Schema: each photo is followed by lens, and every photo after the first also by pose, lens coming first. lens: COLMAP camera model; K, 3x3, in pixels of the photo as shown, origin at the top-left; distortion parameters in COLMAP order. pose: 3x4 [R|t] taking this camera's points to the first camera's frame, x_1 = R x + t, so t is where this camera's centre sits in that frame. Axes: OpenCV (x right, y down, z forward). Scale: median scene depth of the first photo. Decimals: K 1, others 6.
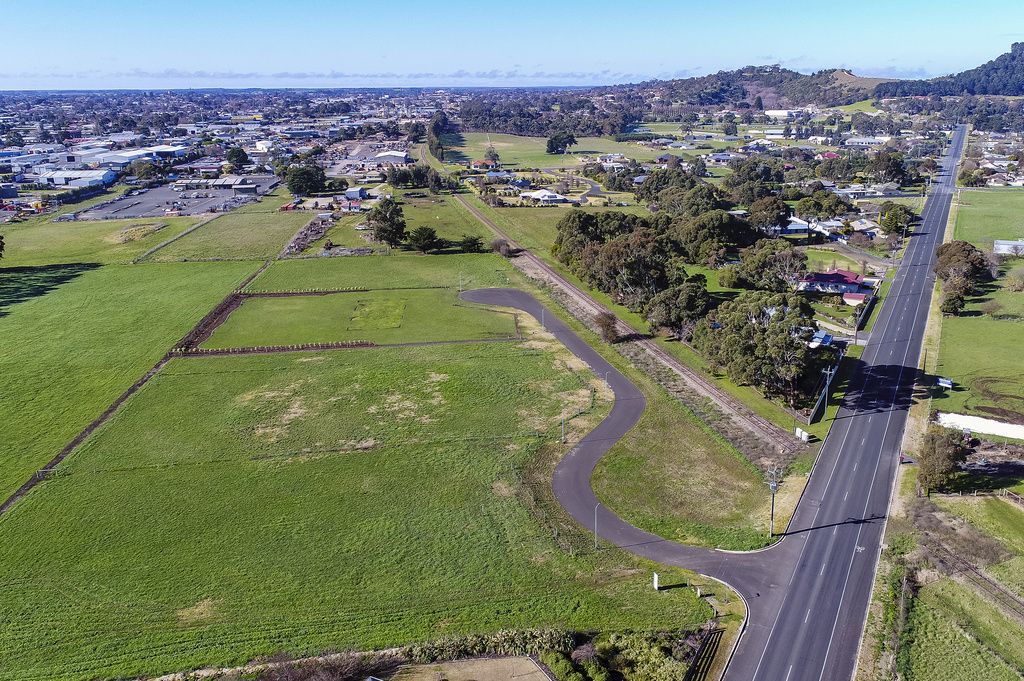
lens RADIAL K [[762.6, 0, 512.0], [0, 762.6, 340.5], [0, 0, 1]] dist [-0.003197, 0.002200]
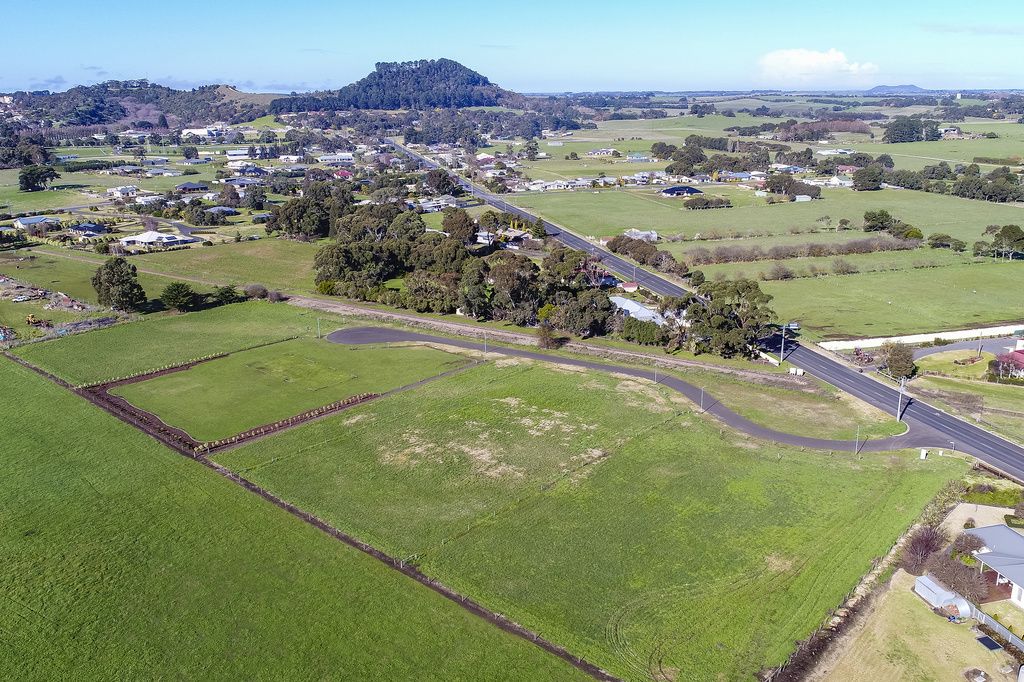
lens RADIAL K [[848.3, 0, 462.4], [0, 848.3, 338.9], [0, 0, 1]] dist [0.000353, -0.000904]
pose [[0.788476, -0.172890, 0.590267, -0.577850], [0.201940, 0.979249, 0.017073, -0.048421], [-0.580970, 0.105737, 0.807027, 0.053360]]
